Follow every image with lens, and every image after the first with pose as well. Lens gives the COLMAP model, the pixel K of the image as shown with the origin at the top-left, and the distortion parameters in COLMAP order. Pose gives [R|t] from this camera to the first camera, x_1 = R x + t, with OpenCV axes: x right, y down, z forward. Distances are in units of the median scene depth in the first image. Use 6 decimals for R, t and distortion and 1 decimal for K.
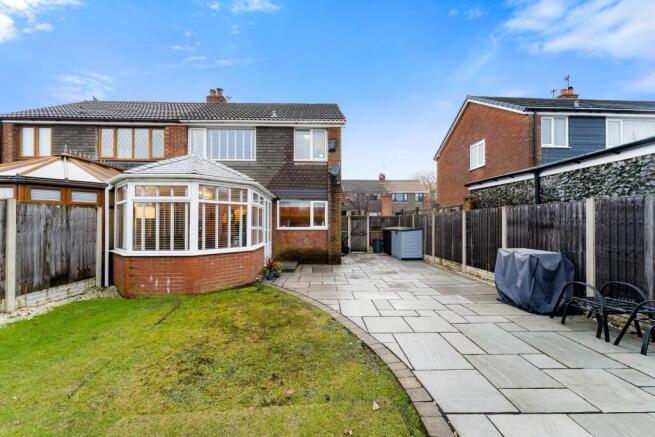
lens RADIAL K [[271.6, 0, 331.2], [0, 271.6, 222.0], [0, 0, 1]] dist [-0.001205, -0.000223]
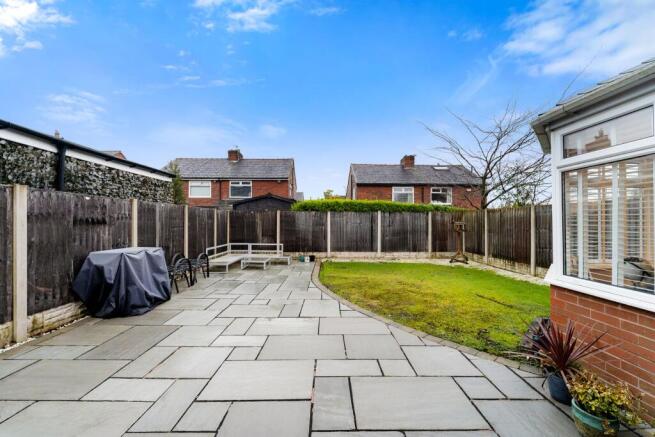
lens RADIAL K [[271.6, 0, 331.2], [0, 271.6, 222.0], [0, 0, 1]] dist [-0.001205, -0.000223]
pose [[-0.999948, -0.000496, 0.010189, 0.050447], [-0.000555, 0.999983, -0.005779, 0.020764], [-0.010186, -0.005785, -0.999931, 1.917617]]
